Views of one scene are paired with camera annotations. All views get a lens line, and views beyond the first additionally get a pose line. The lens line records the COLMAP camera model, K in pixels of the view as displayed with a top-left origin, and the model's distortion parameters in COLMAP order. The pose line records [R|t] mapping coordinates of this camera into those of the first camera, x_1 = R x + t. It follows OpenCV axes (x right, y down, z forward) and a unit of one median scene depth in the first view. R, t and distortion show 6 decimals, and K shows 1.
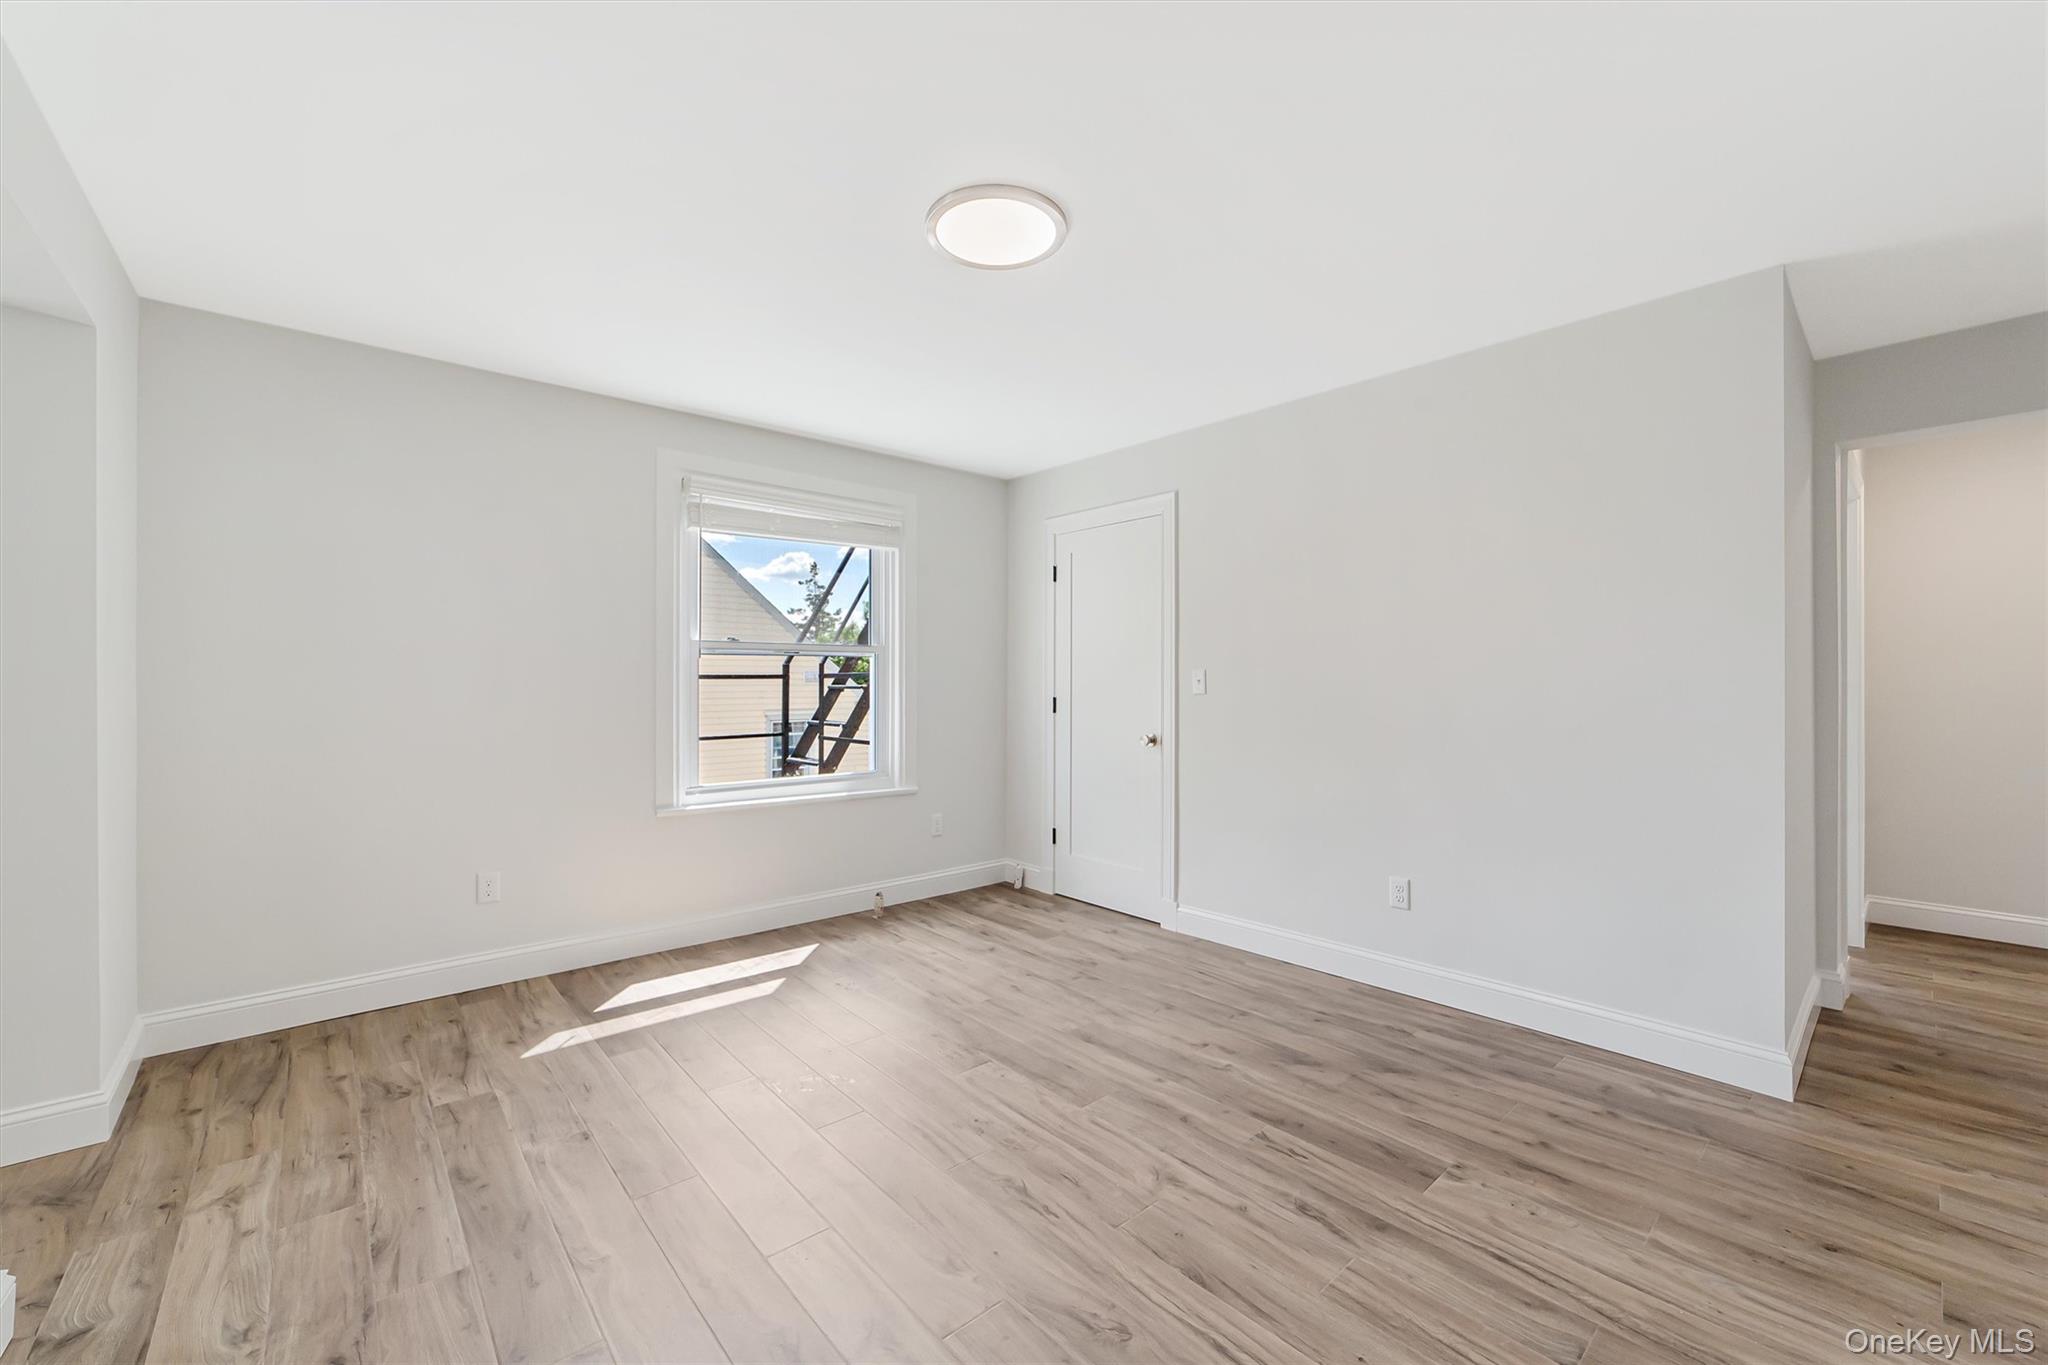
lens RADIAL K [[813.9, 0, 1024.0], [0, 813.9, 679.3], [0, 0, 1]] dist [-0.011393, 0.003809]
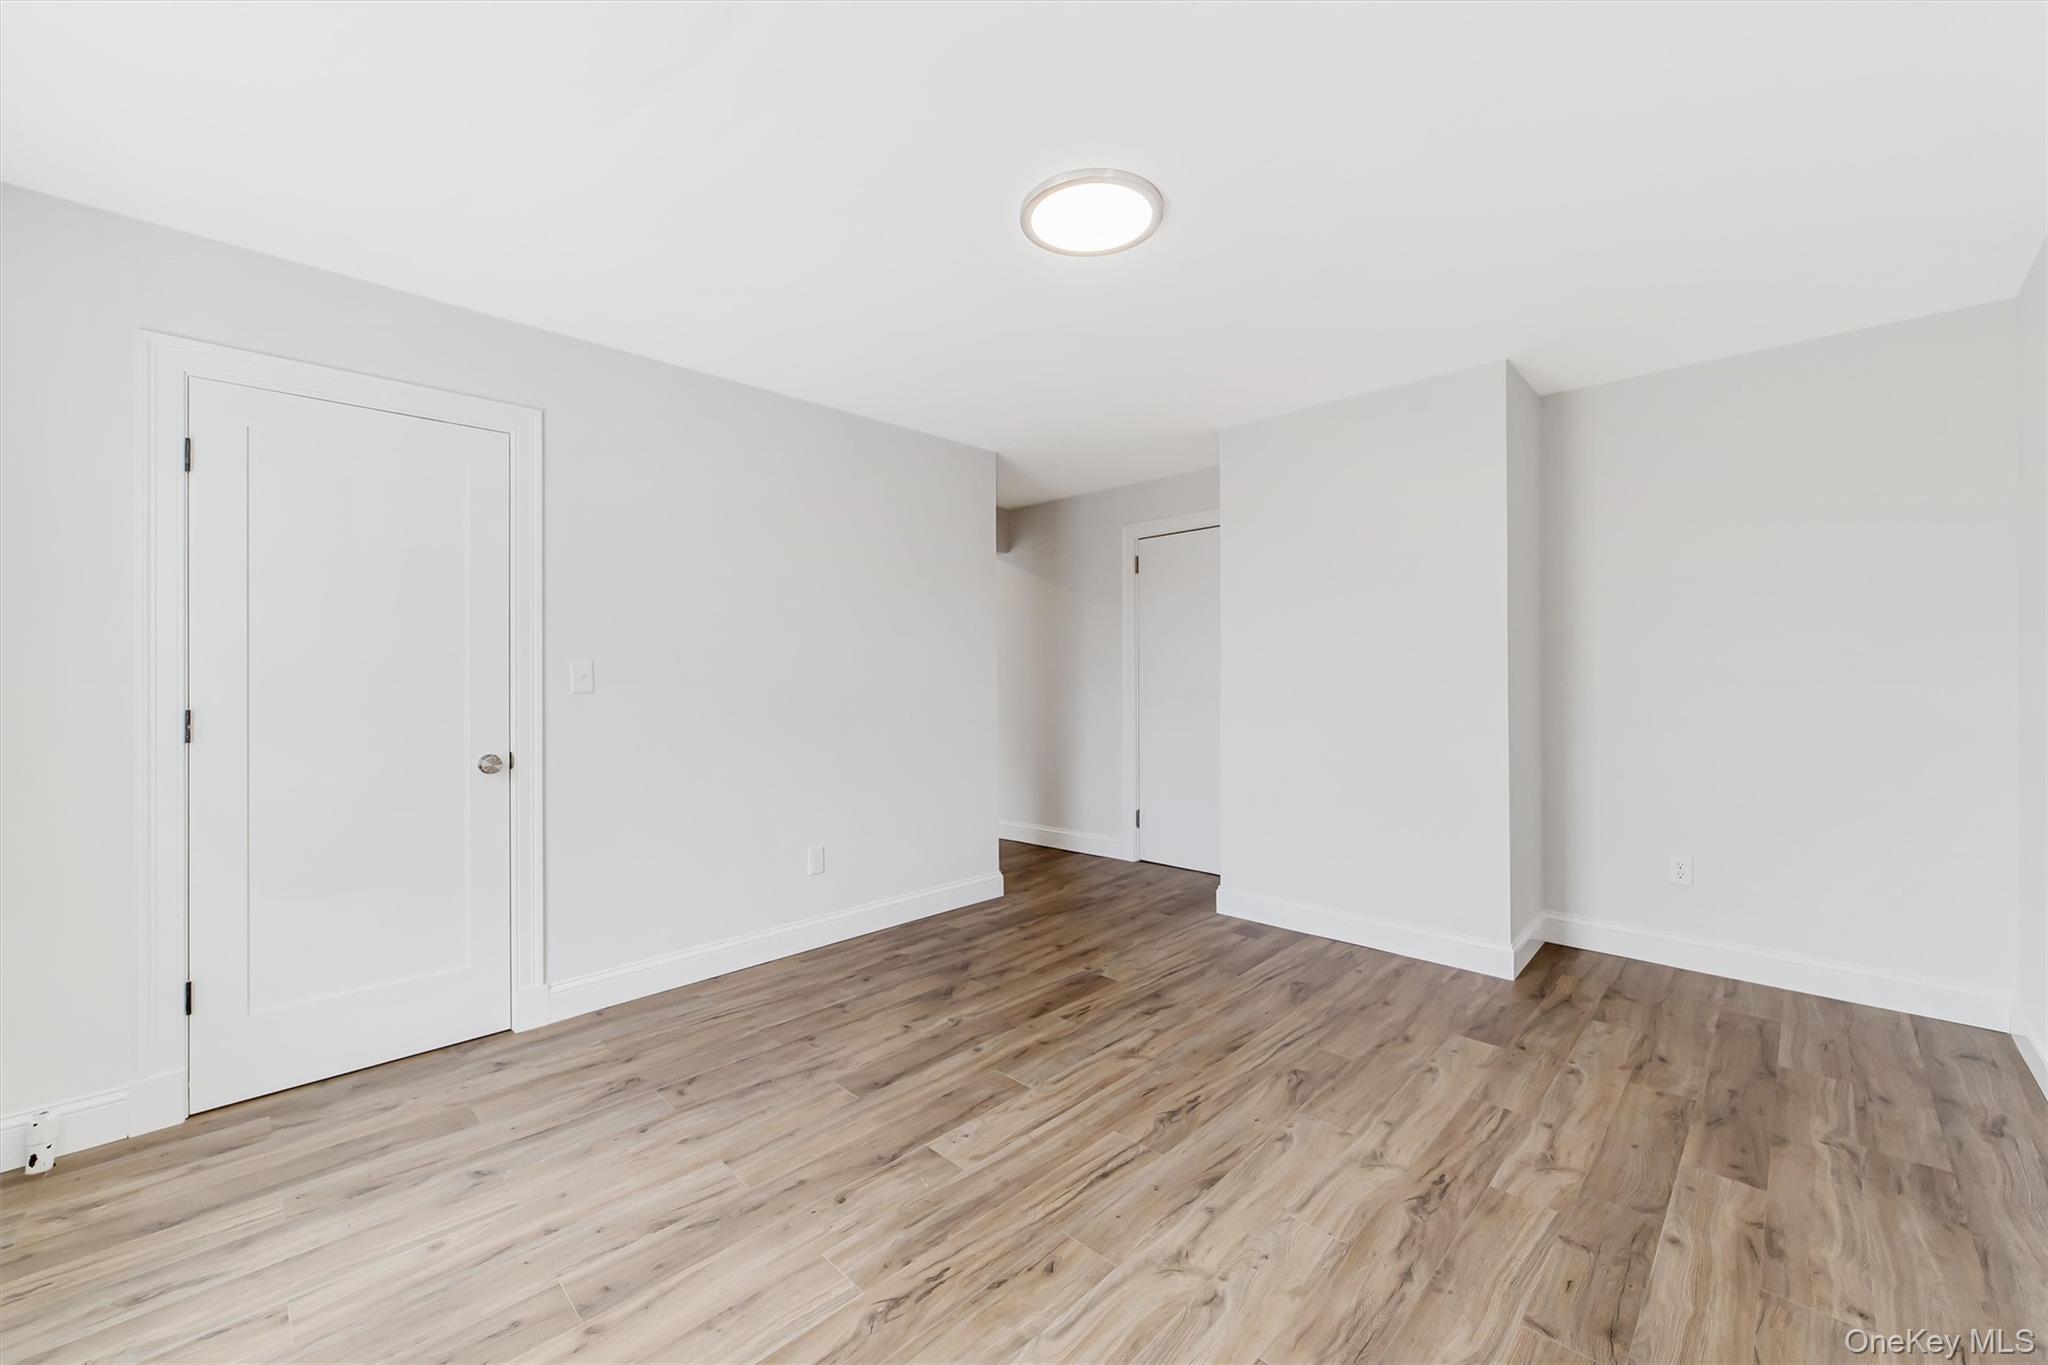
lens RADIAL K [[813.9, 0, 1040.8], [0, 813.9, 666.4], [0, 0, 1]] dist [-0.011393, 0.003809]
pose [[-0.086024, 0.013732, 0.996198, -0.870602], [0.002731, 0.999905, -0.013547, 0.014846], [-0.996289, 0.001555, -0.086054, 0.988918]]
